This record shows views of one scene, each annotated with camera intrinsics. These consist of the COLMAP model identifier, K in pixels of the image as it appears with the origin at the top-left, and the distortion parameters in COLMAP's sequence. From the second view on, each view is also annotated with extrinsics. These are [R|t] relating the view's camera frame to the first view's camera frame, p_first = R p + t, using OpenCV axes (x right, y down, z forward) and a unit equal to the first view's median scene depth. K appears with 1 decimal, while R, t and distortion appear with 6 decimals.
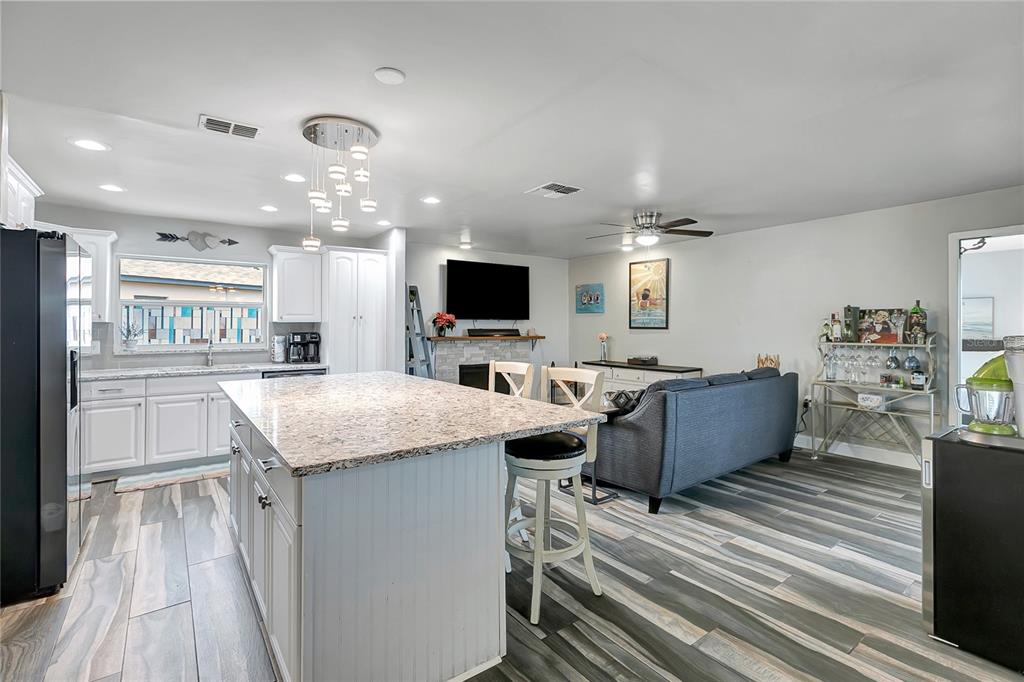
lens RADIAL K [[468.2, 0, 510.0], [0, 468.2, 329.0], [0, 0, 1]] dist [-0.000454, 0.000329]
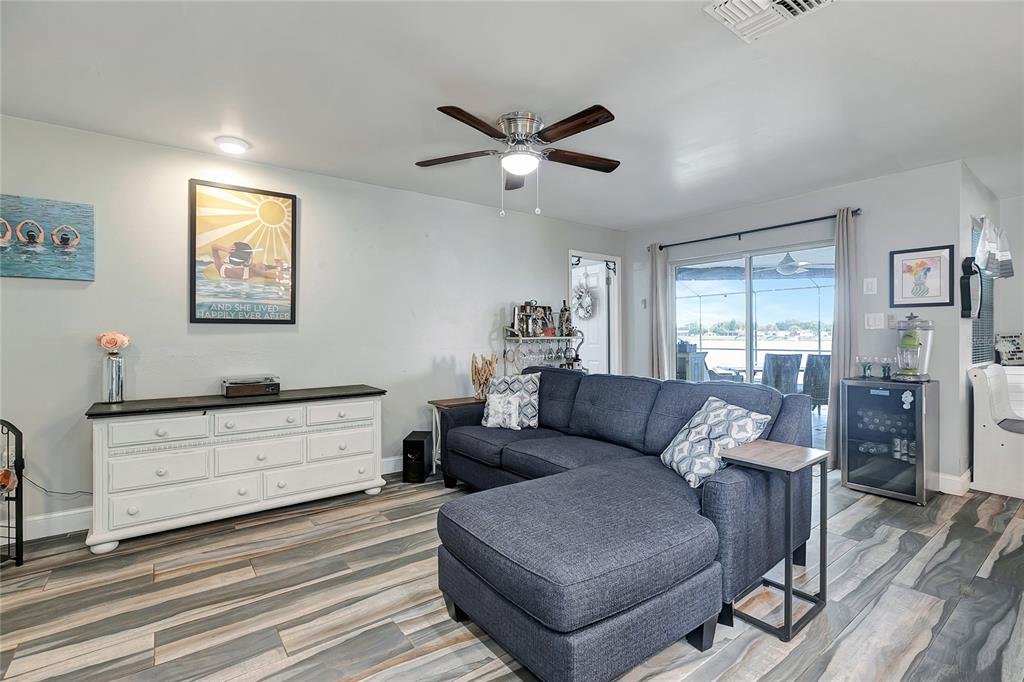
lens RADIAL K [[468.2, 0, 510.0], [0, 468.2, 329.0], [0, 0, 1]] dist [-0.000454, 0.000329]
pose [[-0.005235, 0.006333, 0.999966, -0.219710], [0.010001, 0.999930, -0.006280, 0.012711], [-0.999936, 0.009968, -0.005298, 0.745995]]
